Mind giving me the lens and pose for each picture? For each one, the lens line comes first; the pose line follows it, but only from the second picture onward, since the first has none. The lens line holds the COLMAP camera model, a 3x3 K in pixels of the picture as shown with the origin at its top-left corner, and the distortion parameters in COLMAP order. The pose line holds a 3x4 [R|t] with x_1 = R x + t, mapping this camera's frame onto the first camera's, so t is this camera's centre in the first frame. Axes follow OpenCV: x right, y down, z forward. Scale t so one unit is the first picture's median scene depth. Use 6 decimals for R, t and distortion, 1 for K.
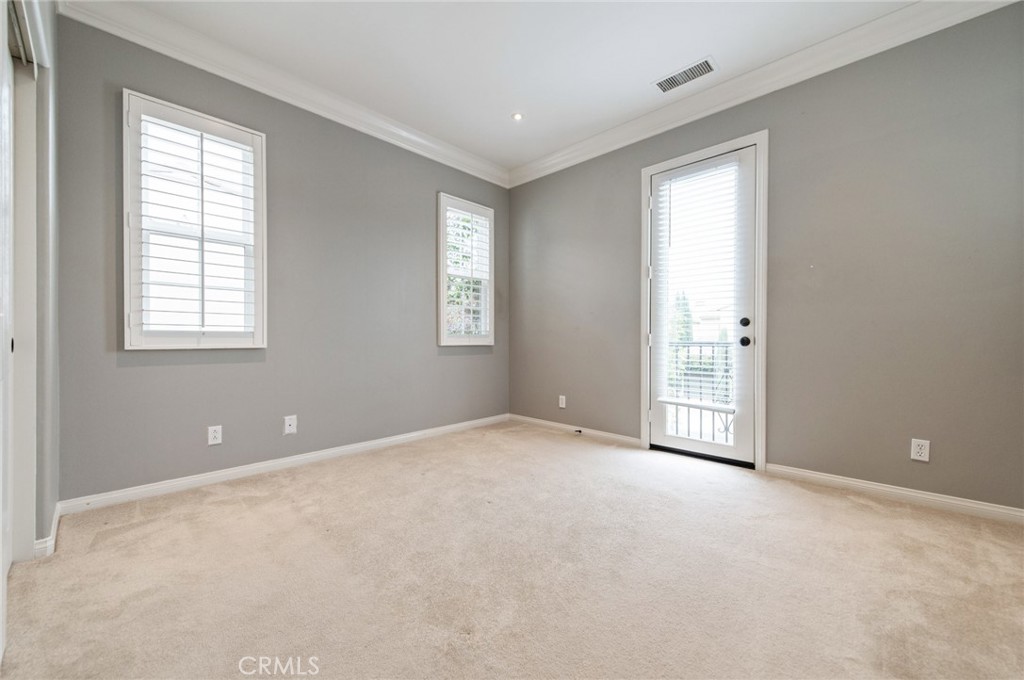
lens RADIAL K [[400.5, 0, 513.8], [0, 400.5, 331.4], [0, 0, 1]] dist [0.018044, -0.006532]
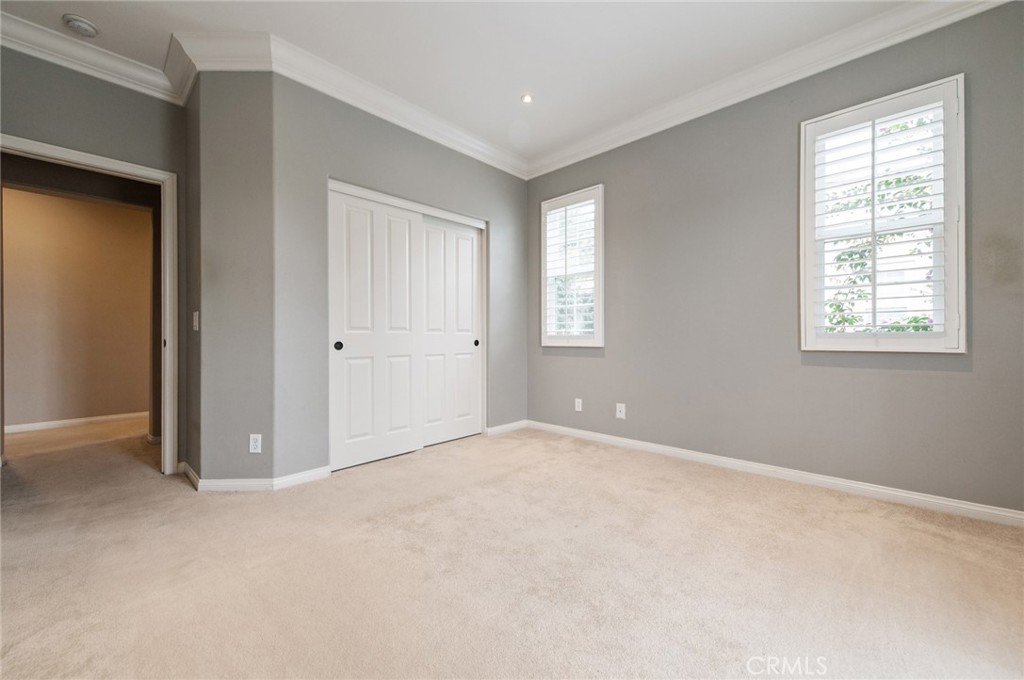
lens RADIAL K [[400.5, 0, 513.8], [0, 400.5, 331.4], [0, 0, 1]] dist [0.018044, -0.006532]
pose [[0.005798, -0.021877, -0.999744, 0.675240], [0.016885, 0.999620, -0.021776, 0.013953], [0.999841, -0.016755, 0.006165, 0.701160]]
